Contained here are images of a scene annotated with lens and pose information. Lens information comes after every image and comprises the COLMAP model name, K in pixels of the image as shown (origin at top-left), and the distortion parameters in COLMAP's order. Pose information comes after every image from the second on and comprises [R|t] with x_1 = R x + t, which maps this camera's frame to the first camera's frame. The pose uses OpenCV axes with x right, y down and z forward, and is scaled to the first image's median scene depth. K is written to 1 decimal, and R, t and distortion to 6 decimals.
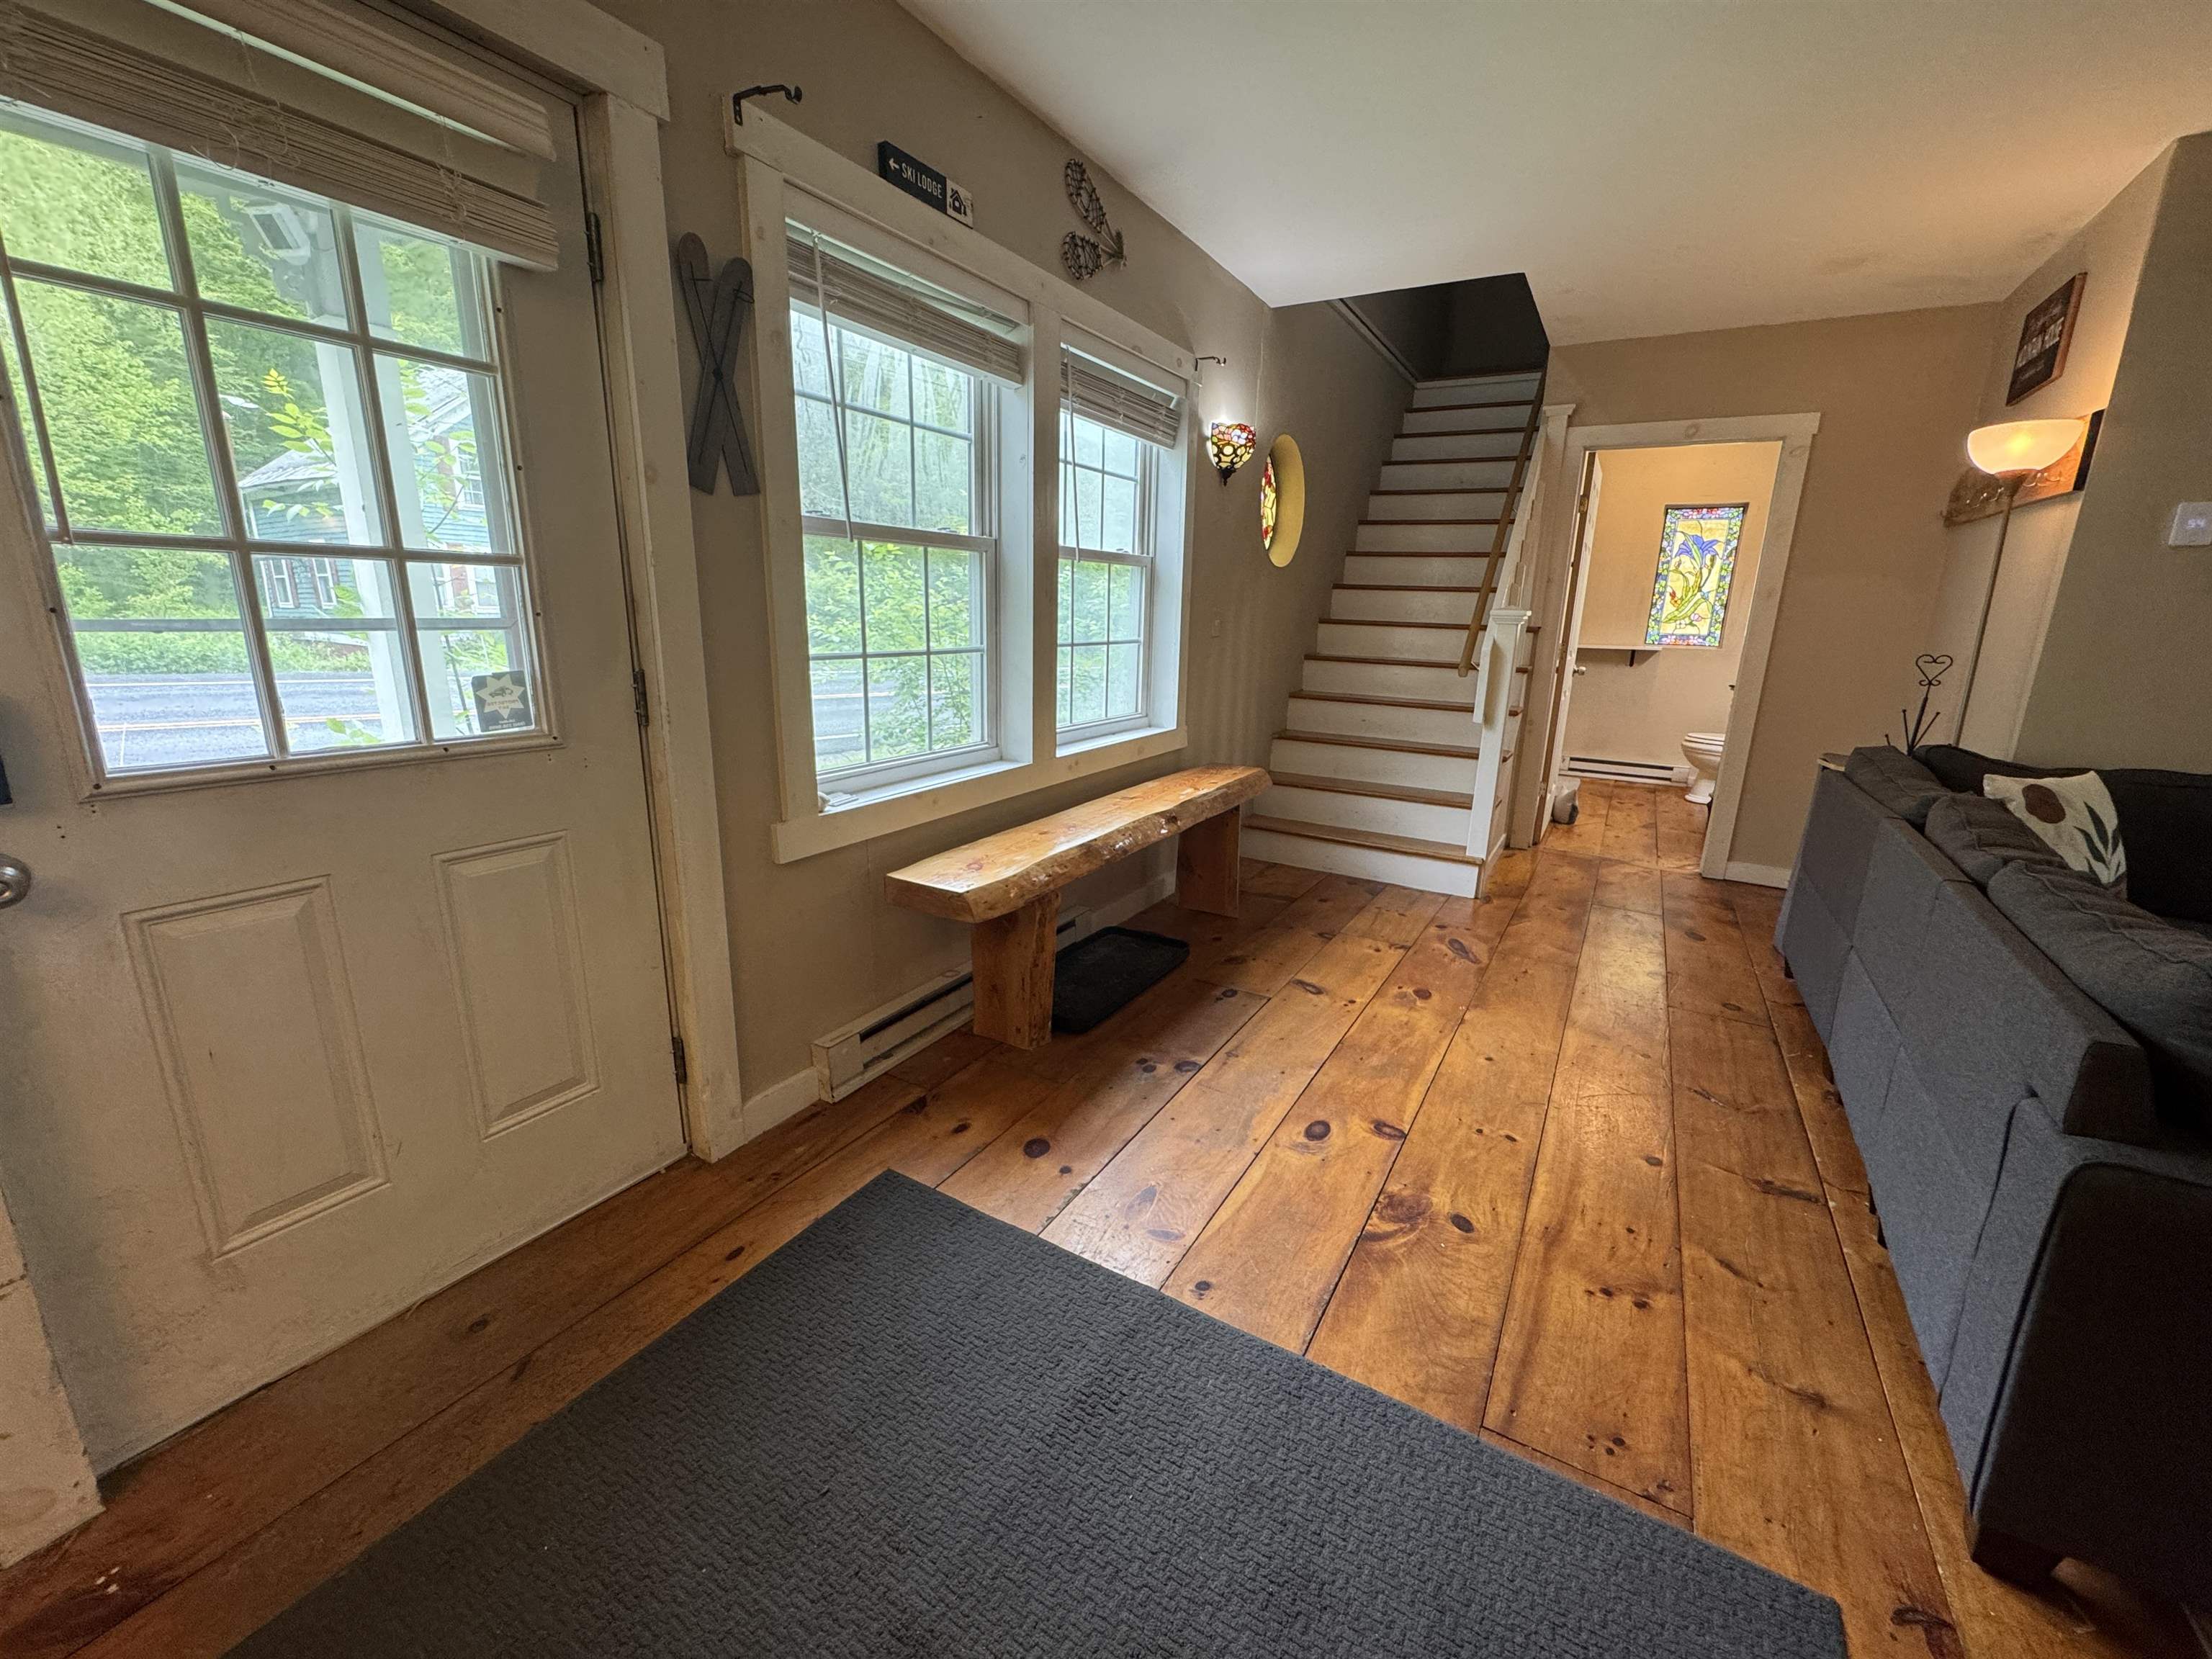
lens RADIAL K [[878.6, 0, 1106.5], [0, 878.6, 824.4], [0, 0, 1]] dist [-0.002507, -0.000480]
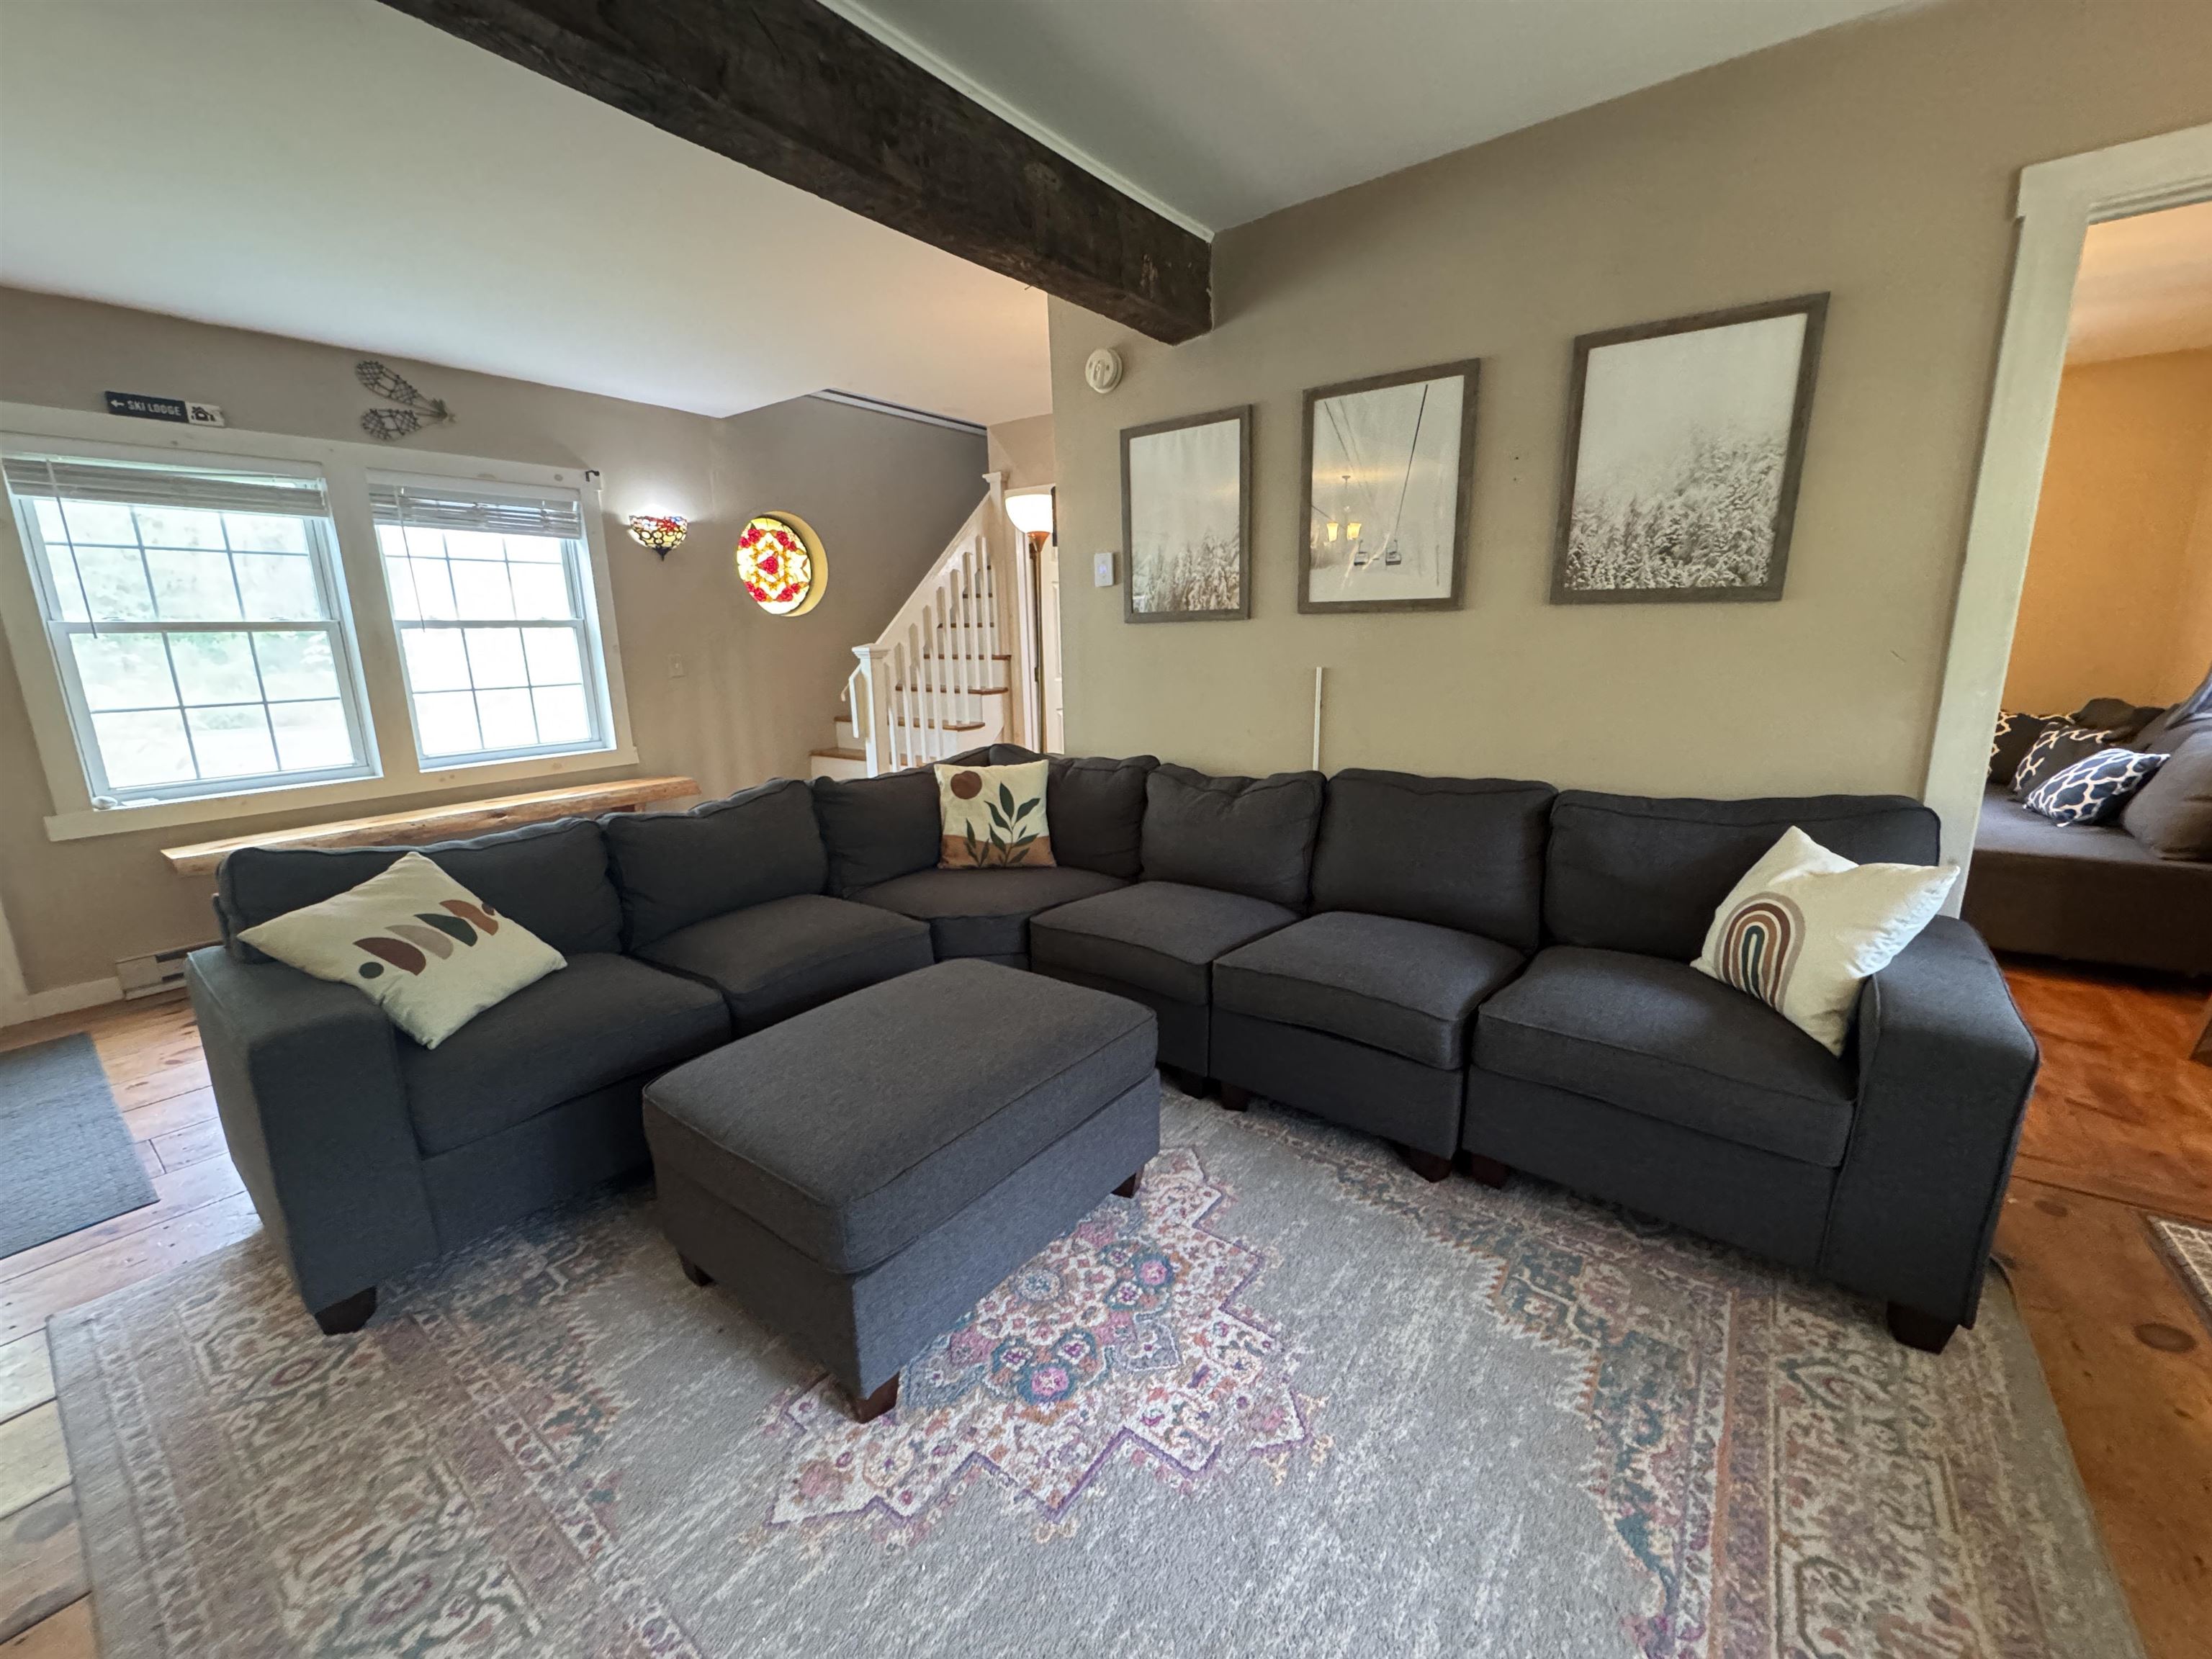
lens RADIAL K [[878.6, 0, 1106.5], [0, 878.6, 824.4], [0, 0, 1]] dist [-0.002507, -0.000480]
pose [[0.994192, -0.021202, -0.105512, 1.366602], [0.018054, 0.999365, -0.030705, 0.078580], [0.106096, 0.028622, 0.993944, -0.300063]]
